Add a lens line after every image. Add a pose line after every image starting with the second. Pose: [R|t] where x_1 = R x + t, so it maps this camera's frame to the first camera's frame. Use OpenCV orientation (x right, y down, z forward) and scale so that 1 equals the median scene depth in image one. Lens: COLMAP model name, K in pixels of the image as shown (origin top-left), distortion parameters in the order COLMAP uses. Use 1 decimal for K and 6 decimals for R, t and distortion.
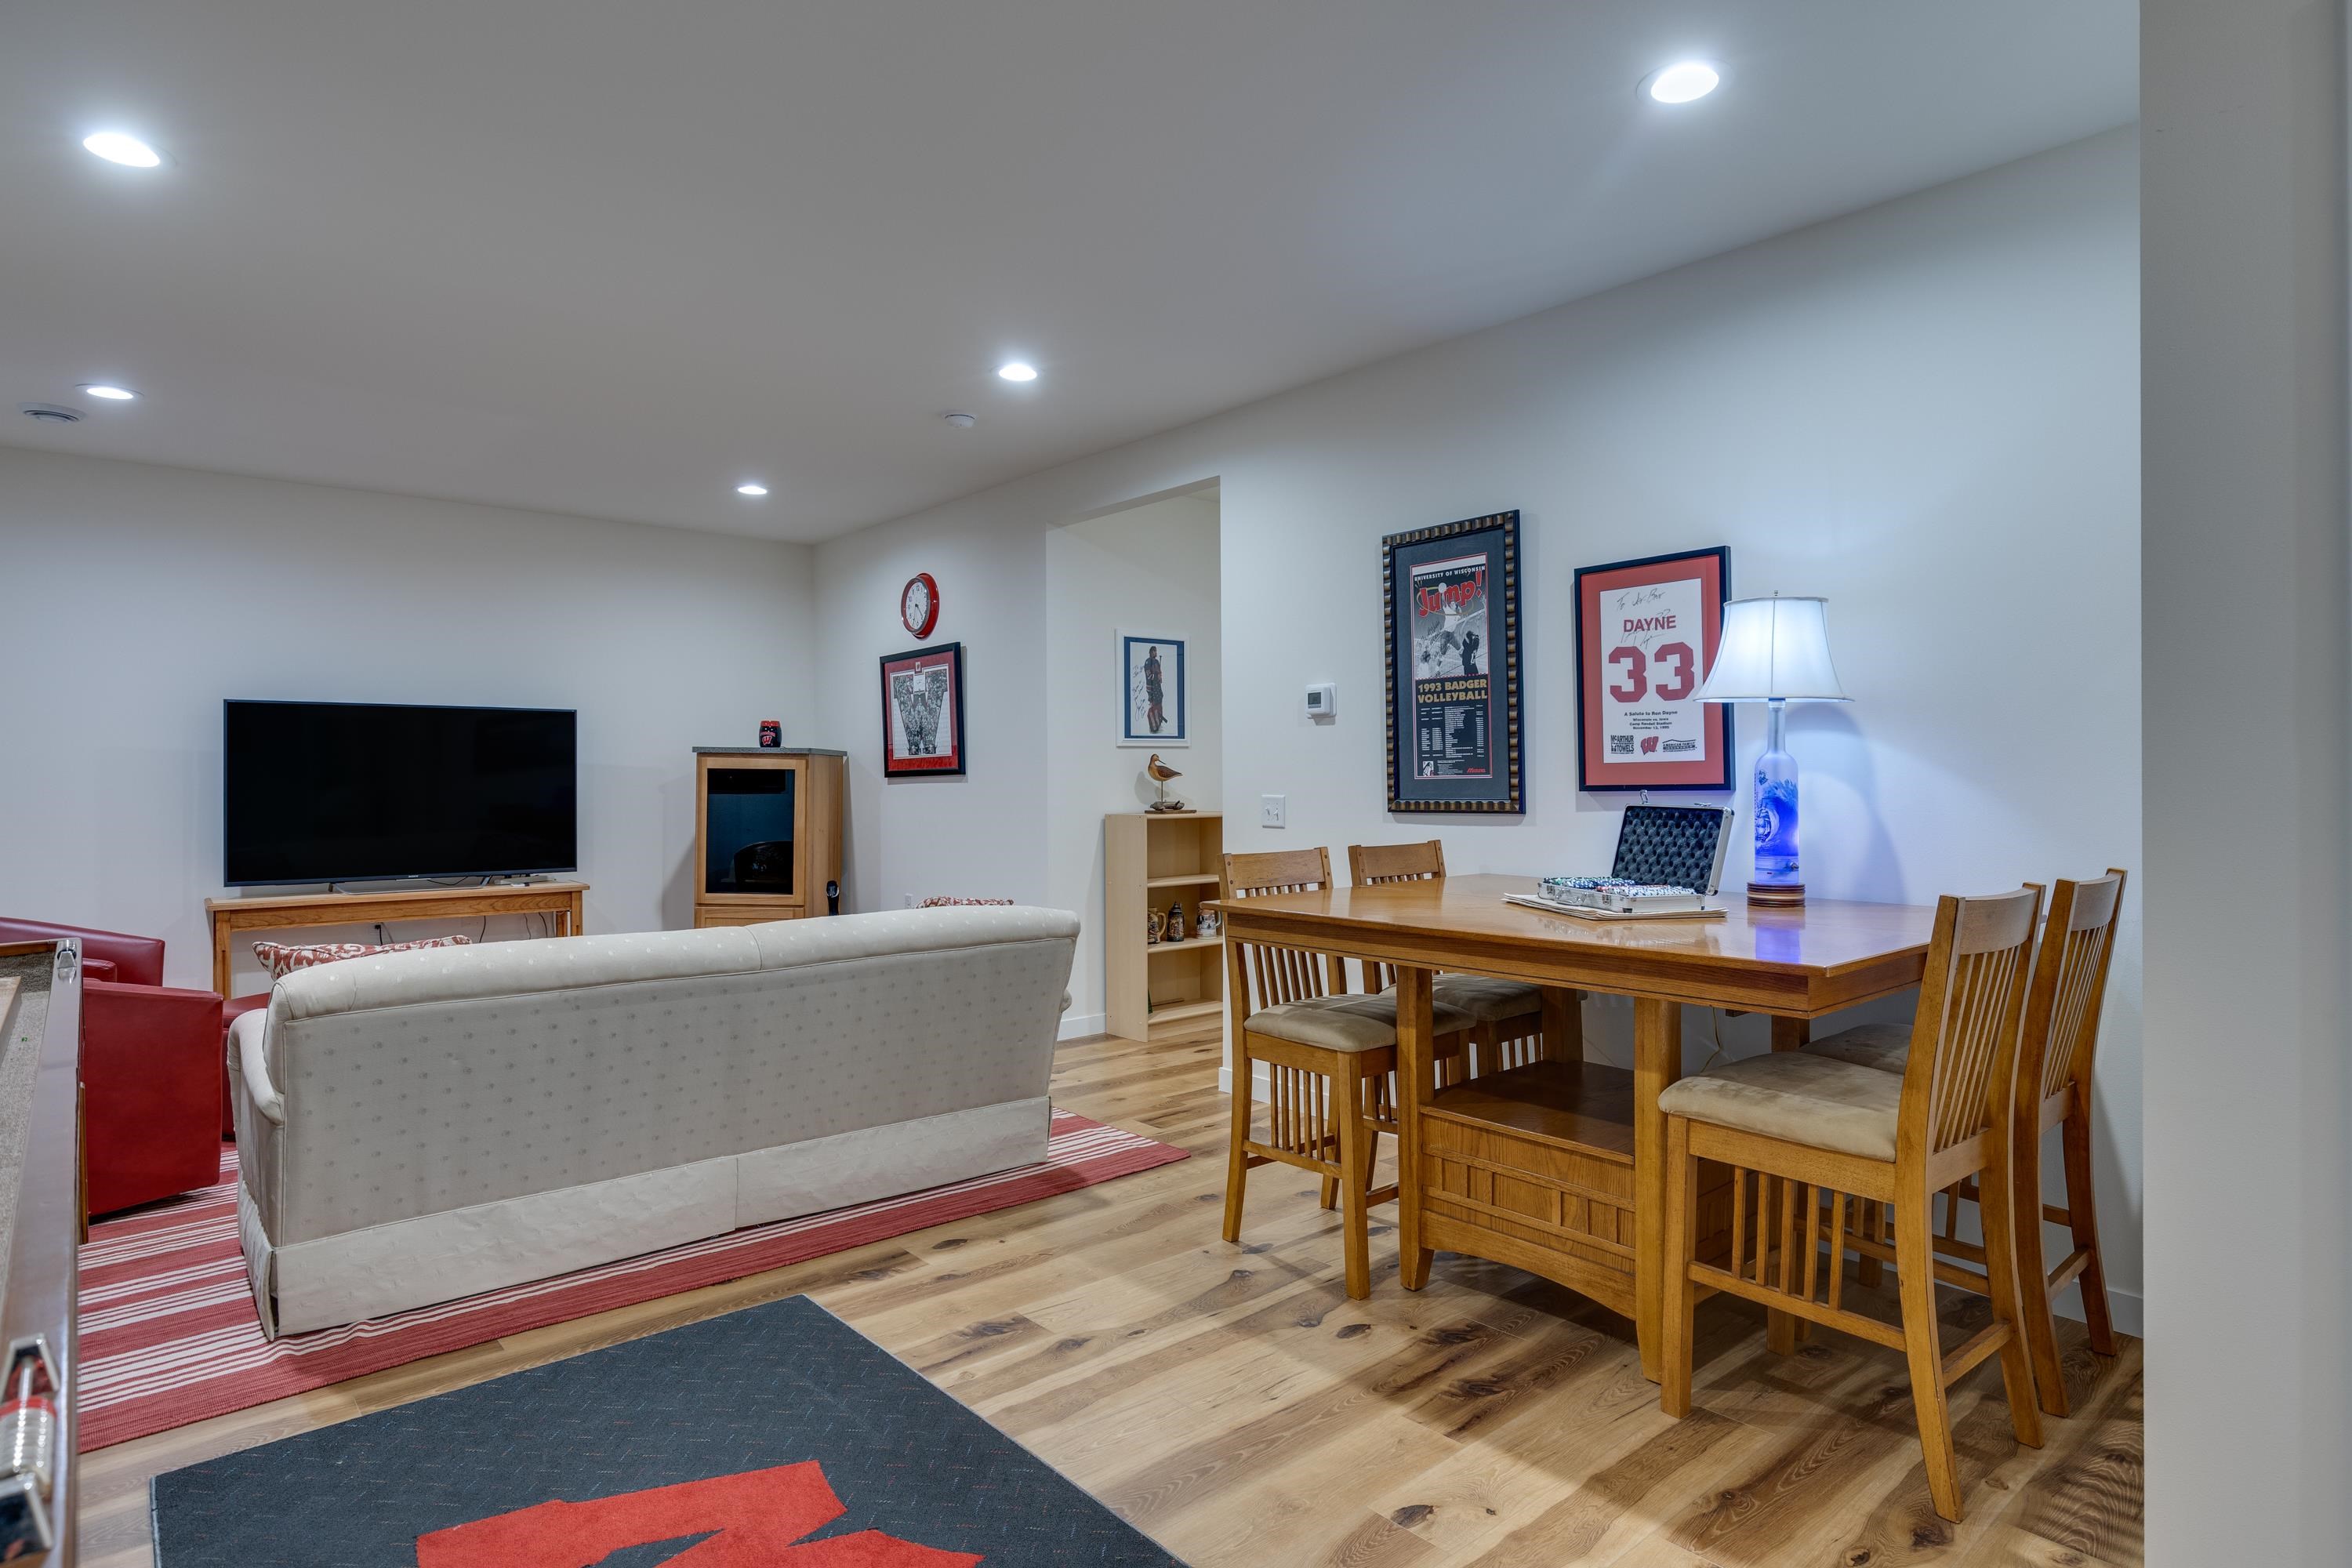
lens RADIAL K [[1275.8, 0, 1195.2], [0, 1275.8, 773.2], [0, 0, 1]] dist [0.001776, -0.000115]
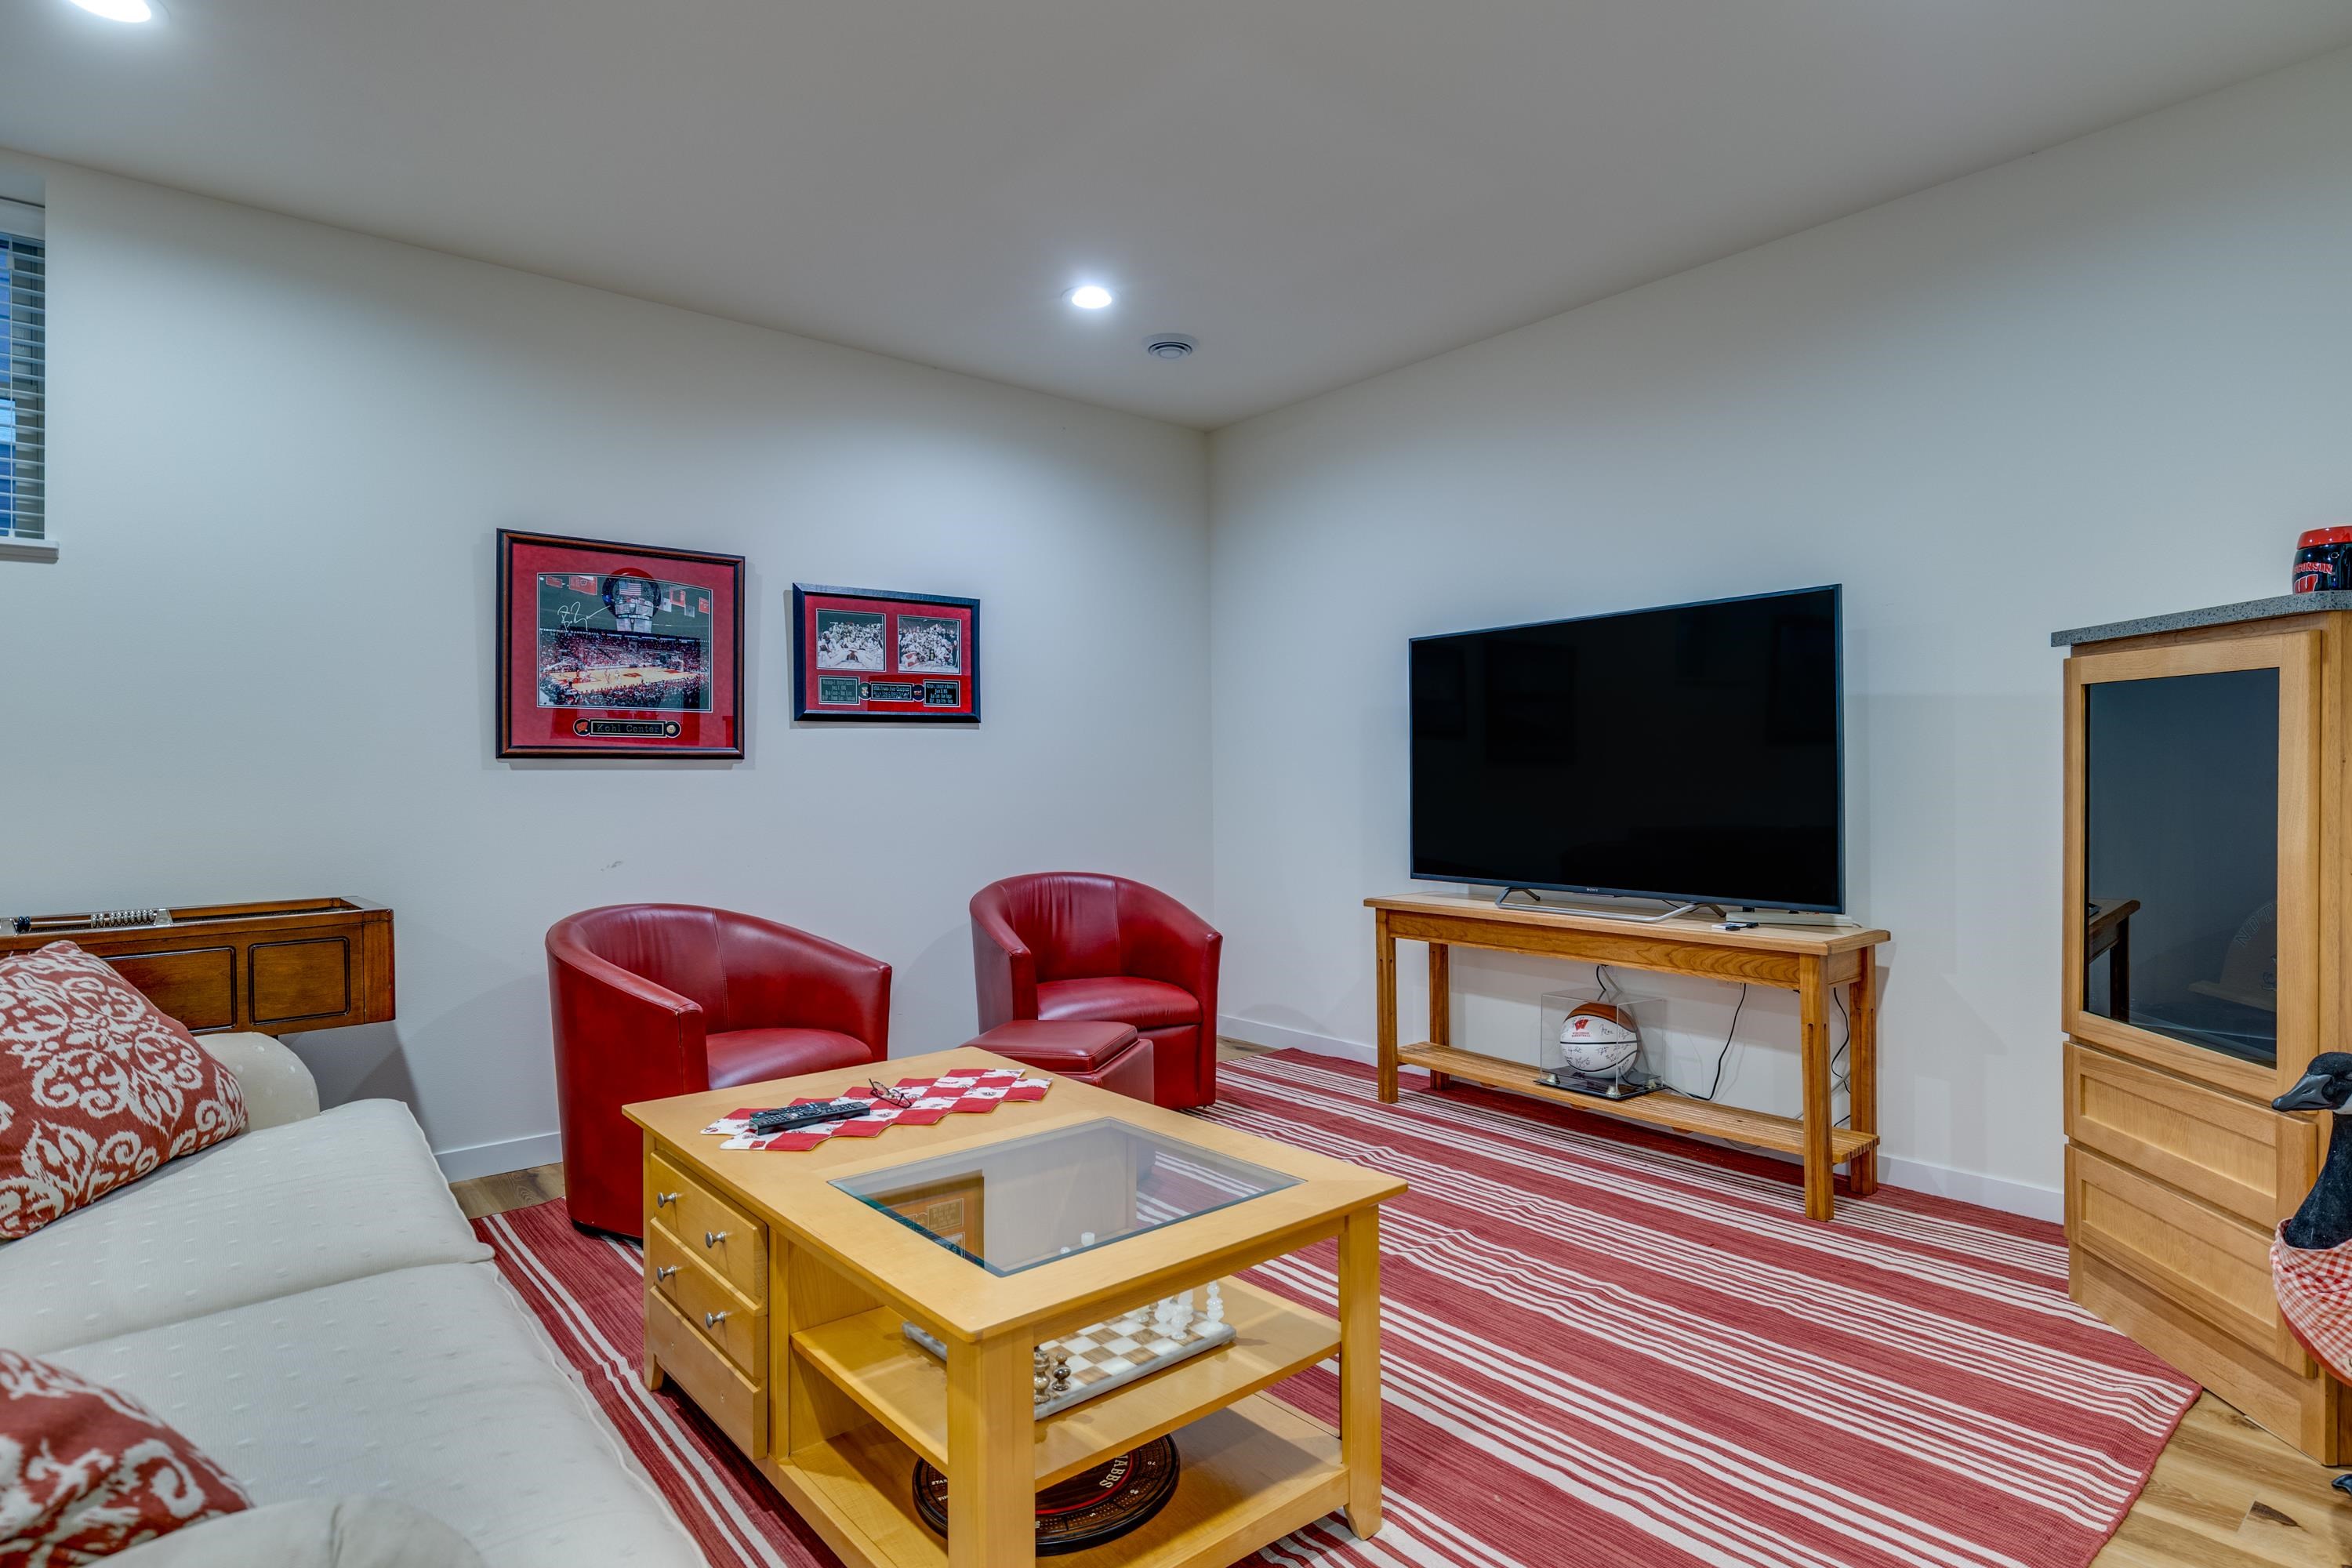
lens RADIAL K [[1208.5, 0, 1176.0], [0, 1208.5, 784.0], [0, 0, 1]] dist [0.001293, -0.000371]
pose [[-0.020853, 0.009710, -0.999735, -0.034323], [0.013208, 0.999868, 0.009436, 0.035504], [0.999695, -0.013008, -0.020978, 1.397547]]
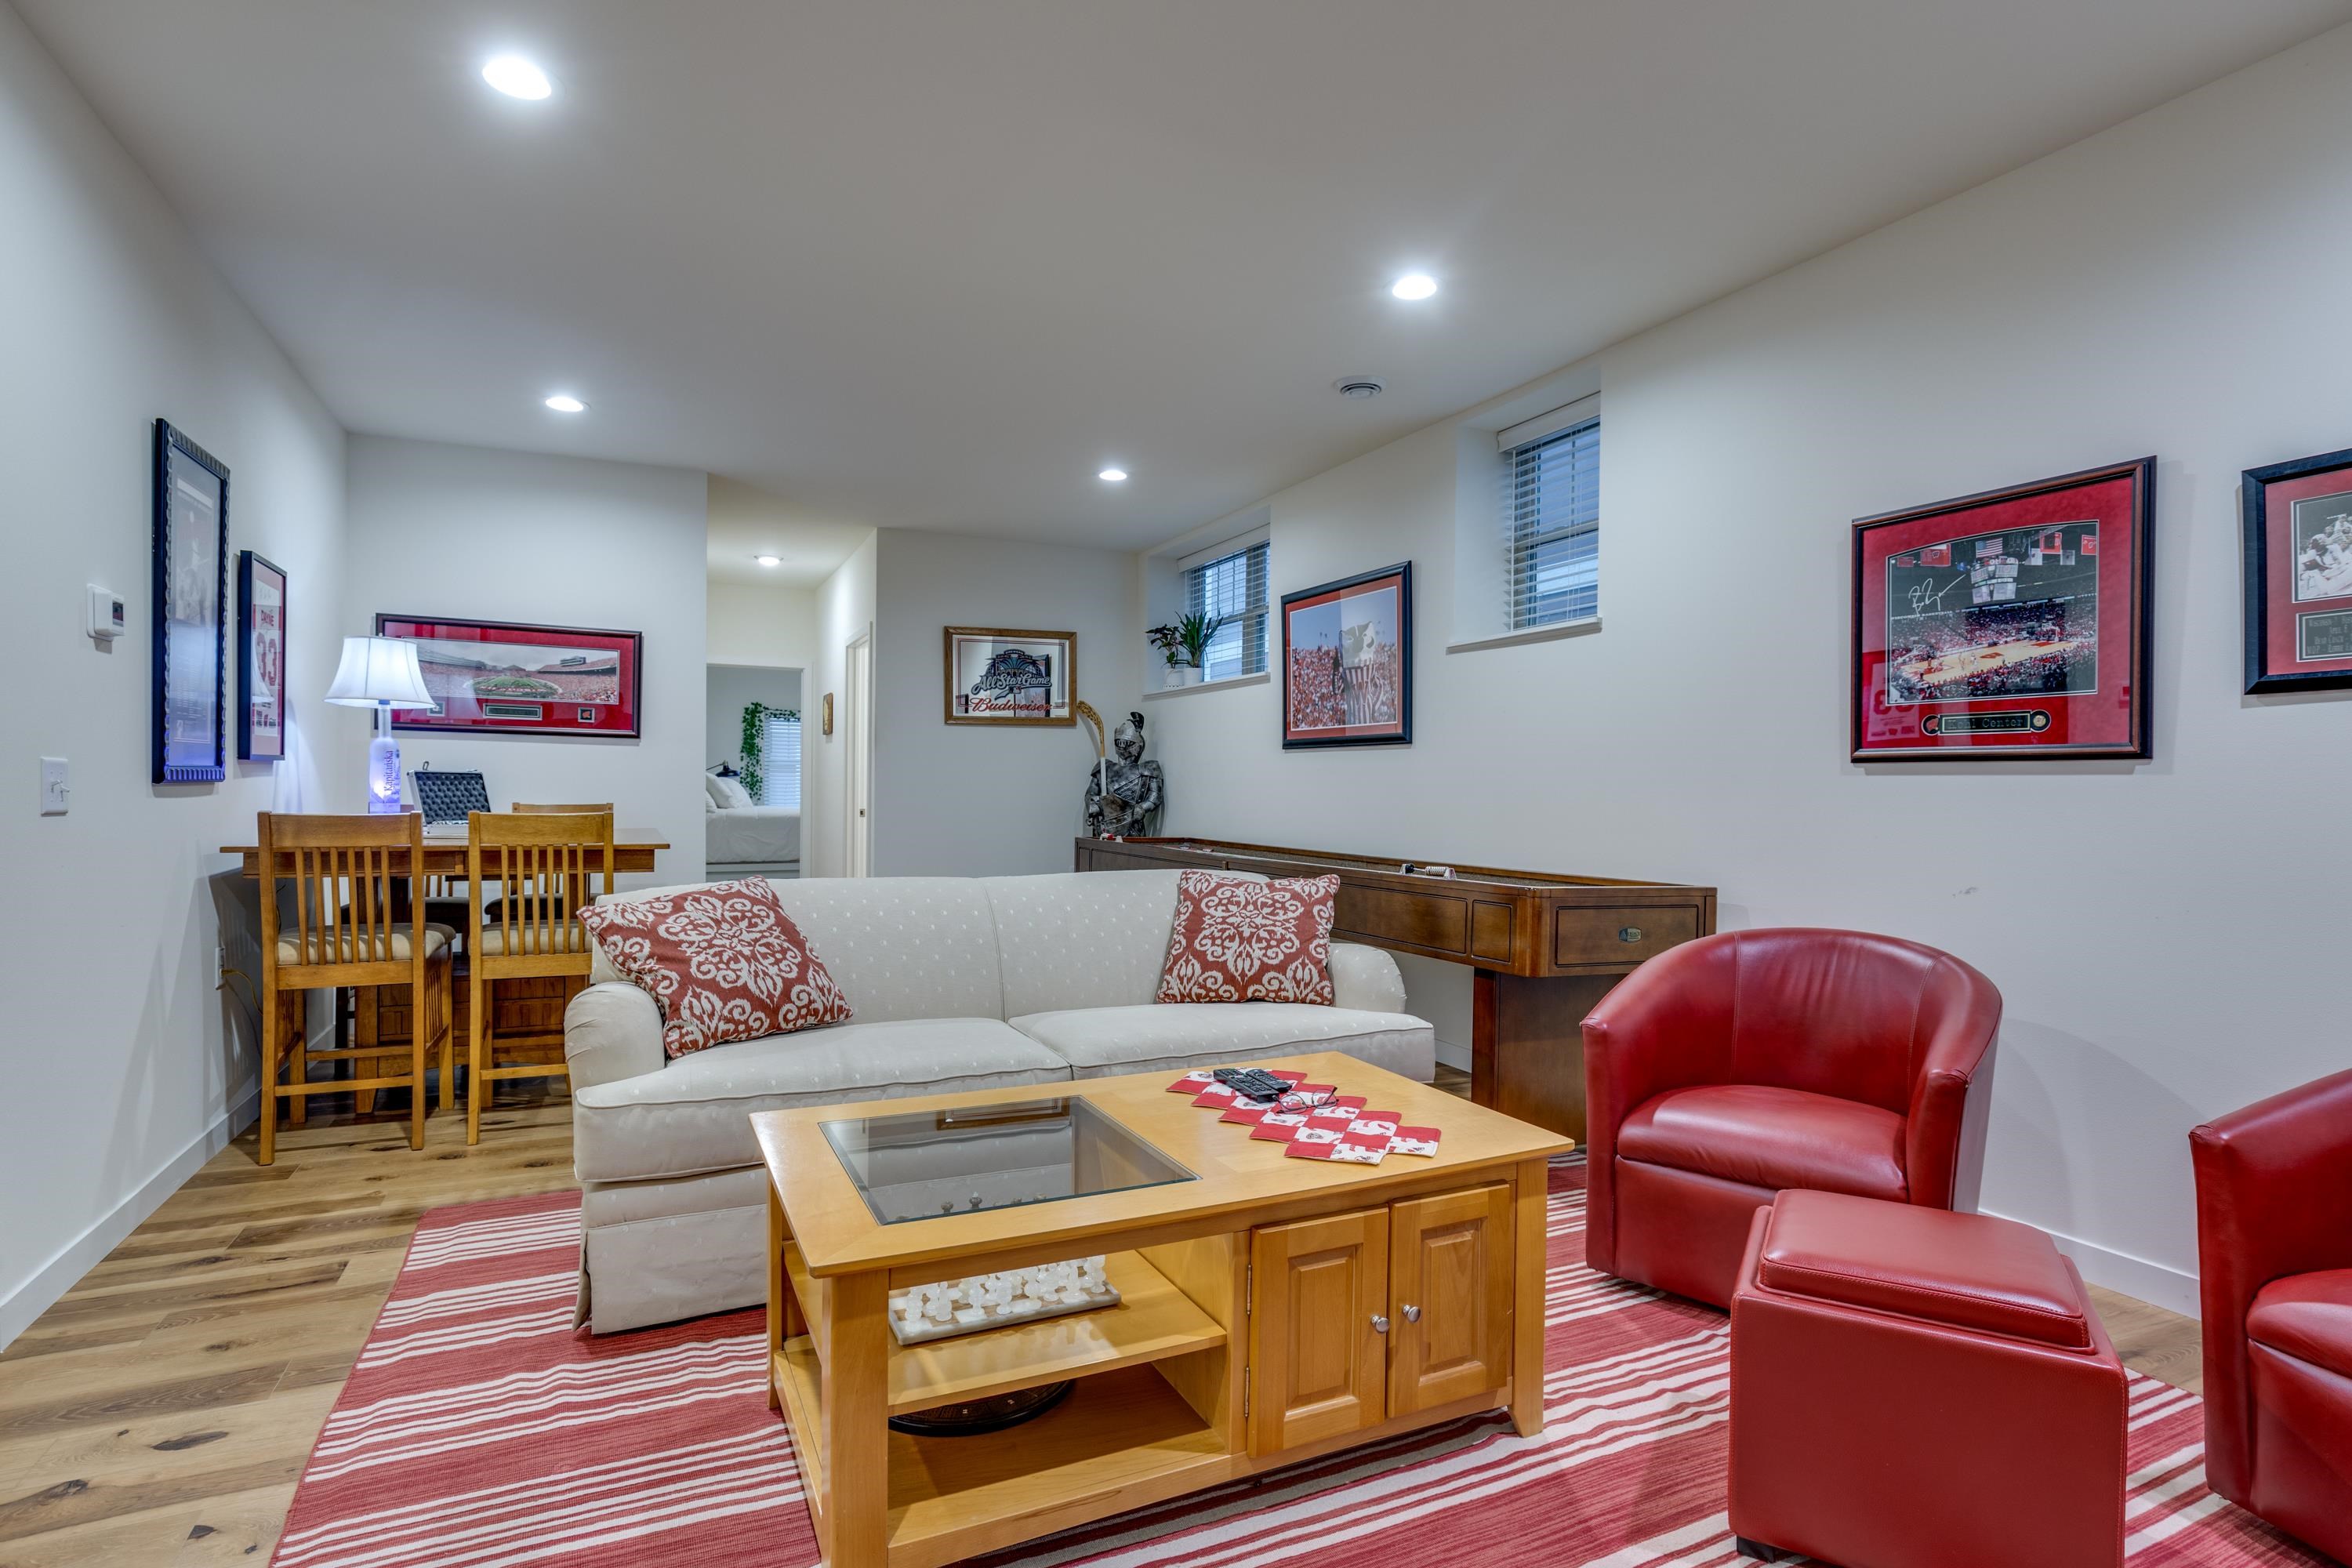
lens RADIAL K [[1183.5, 0, 1186.8], [0, 1183.5, 770.9], [0, 0, 1]] dist [0.001338, 0.000035]
pose [[-0.962197, 0.001524, 0.272351, -0.766917], [-0.003406, 0.999839, -0.017630, 0.040409], [-0.272334, -0.017892, -0.962036, 1.843814]]
